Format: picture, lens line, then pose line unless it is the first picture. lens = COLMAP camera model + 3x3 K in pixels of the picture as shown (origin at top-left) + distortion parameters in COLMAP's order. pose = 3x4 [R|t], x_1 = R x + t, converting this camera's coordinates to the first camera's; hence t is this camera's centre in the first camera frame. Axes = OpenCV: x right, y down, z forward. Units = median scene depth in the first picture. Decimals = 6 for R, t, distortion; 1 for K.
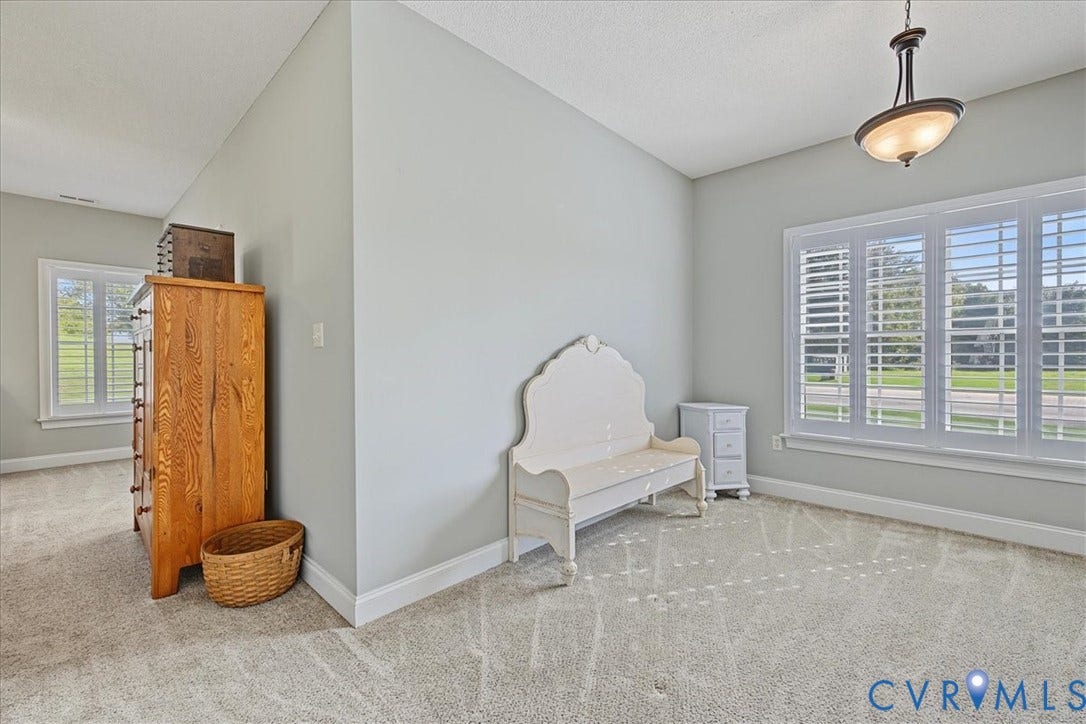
lens RADIAL K [[464.3, 0, 547.3], [0, 464.3, 358.4], [0, 0, 1]] dist [0.004462, 0.000200]
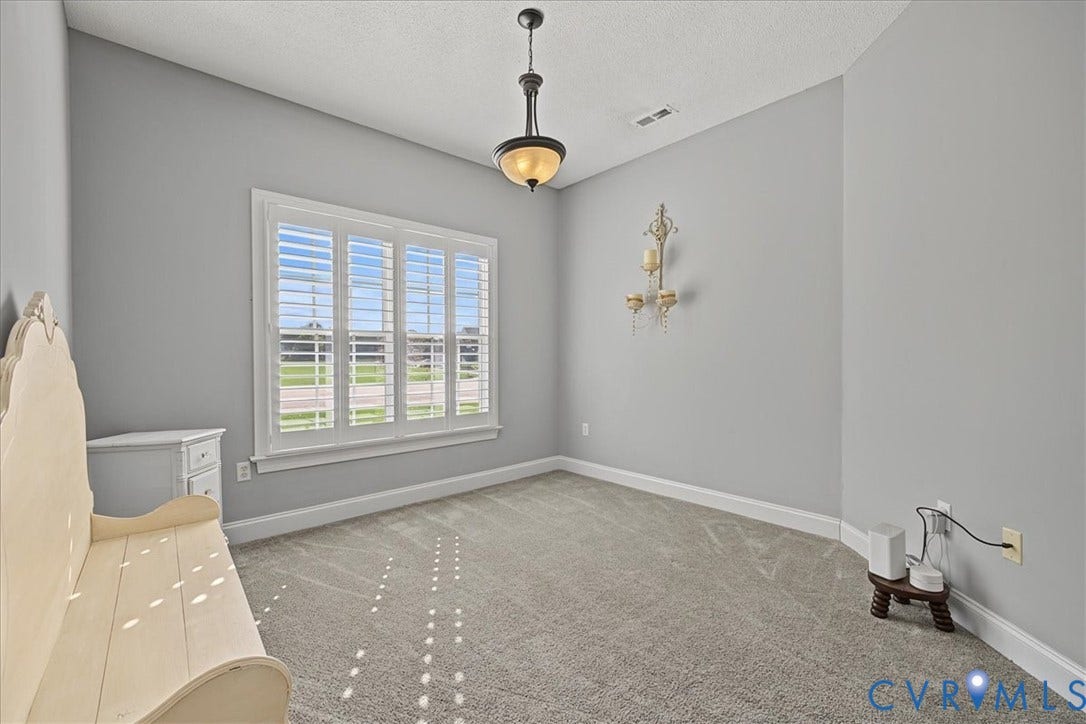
lens RADIAL K [[464.3, 0, 542.1], [0, 464.3, 370.0], [0, 0, 1]] dist [0.004462, 0.000200]
pose [[0.077938, -0.029163, 0.996532, -0.245125], [-0.000529, 0.999571, 0.029294, -0.002385], [-0.996958, -0.002811, 0.077890, 0.560675]]
